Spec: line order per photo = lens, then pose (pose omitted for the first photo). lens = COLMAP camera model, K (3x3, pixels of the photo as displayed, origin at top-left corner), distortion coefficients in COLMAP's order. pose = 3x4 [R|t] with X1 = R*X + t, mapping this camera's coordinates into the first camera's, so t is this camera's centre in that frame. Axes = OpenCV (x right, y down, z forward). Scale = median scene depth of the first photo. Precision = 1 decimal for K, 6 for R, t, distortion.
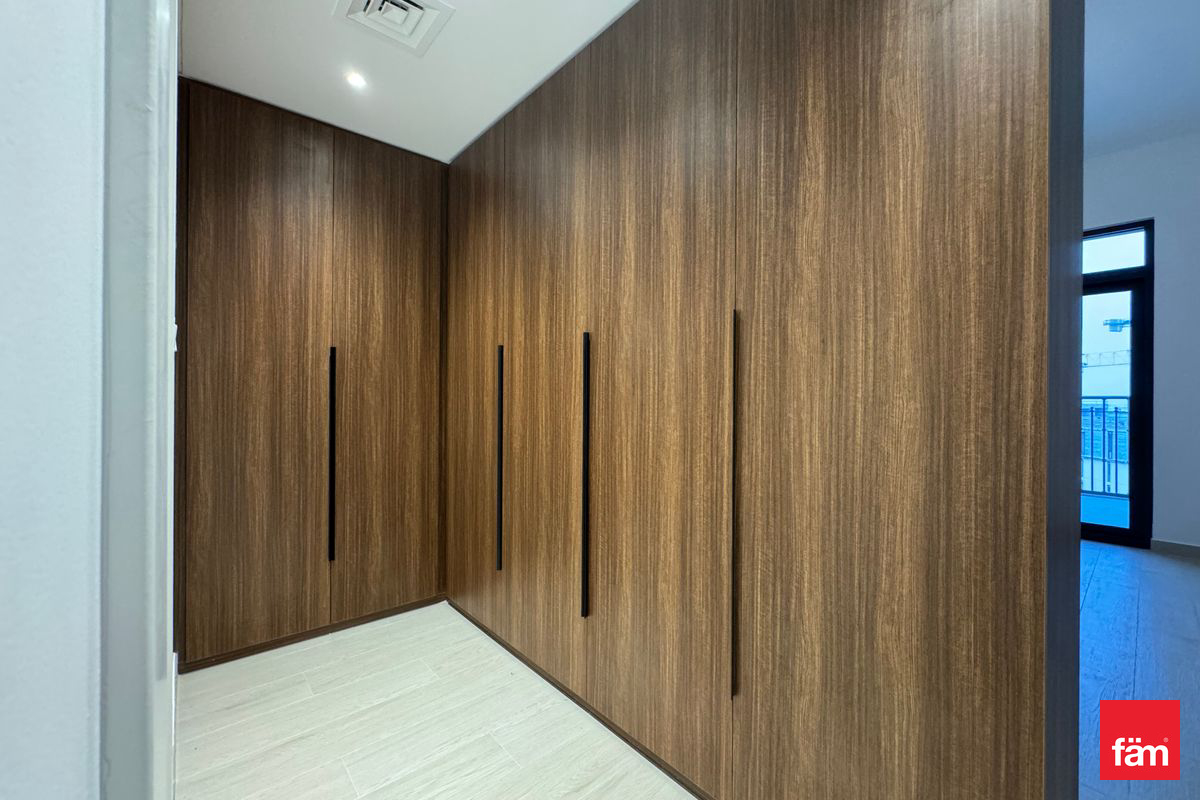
lens RADIAL K [[479.4, 0, 600.0], [0, 479.4, 400.0], [0, 0, 1]] dist [-0.007361, 0.000449]
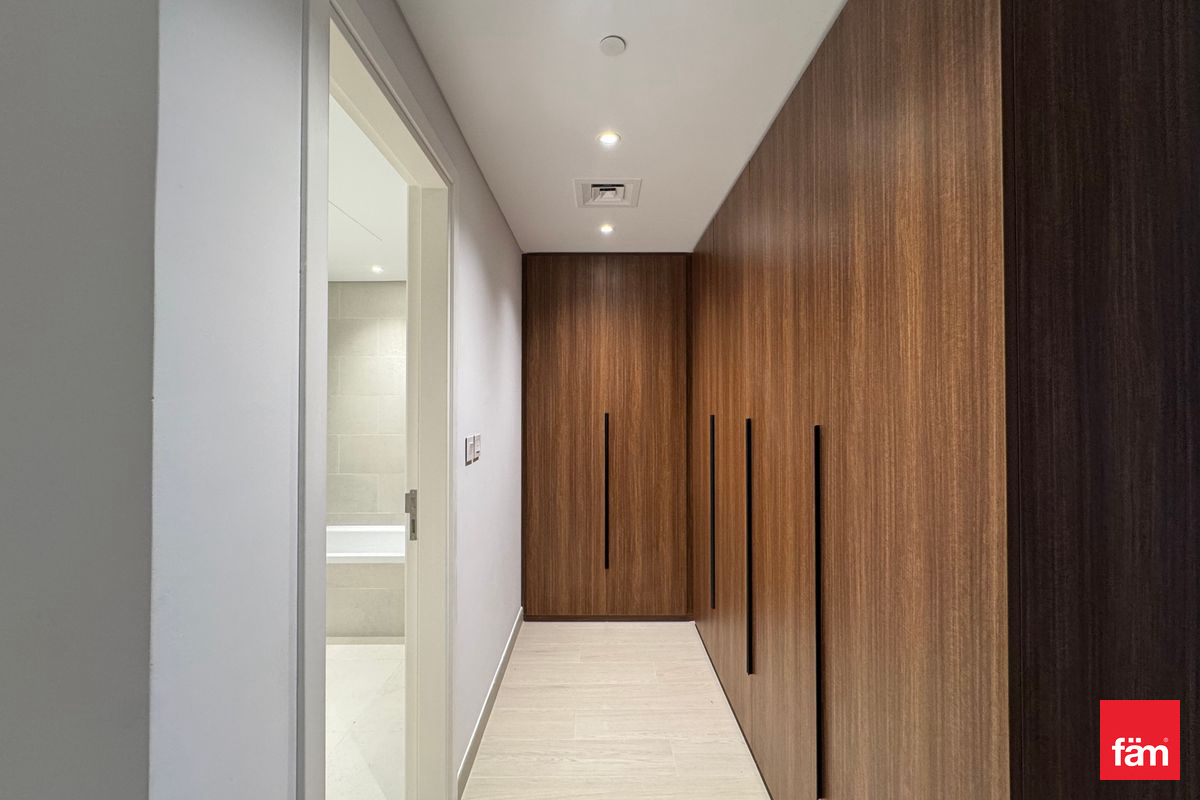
lens RADIAL K [[479.4, 0, 600.0], [0, 479.4, 400.0], [0, 0, 1]] dist [-0.007361, 0.000449]
pose [[0.754939, -0.014320, -0.655639, 0.360179], [0.003819, 0.999841, -0.017441, -0.134396], [0.655784, 0.010663, 0.754873, -0.061530]]
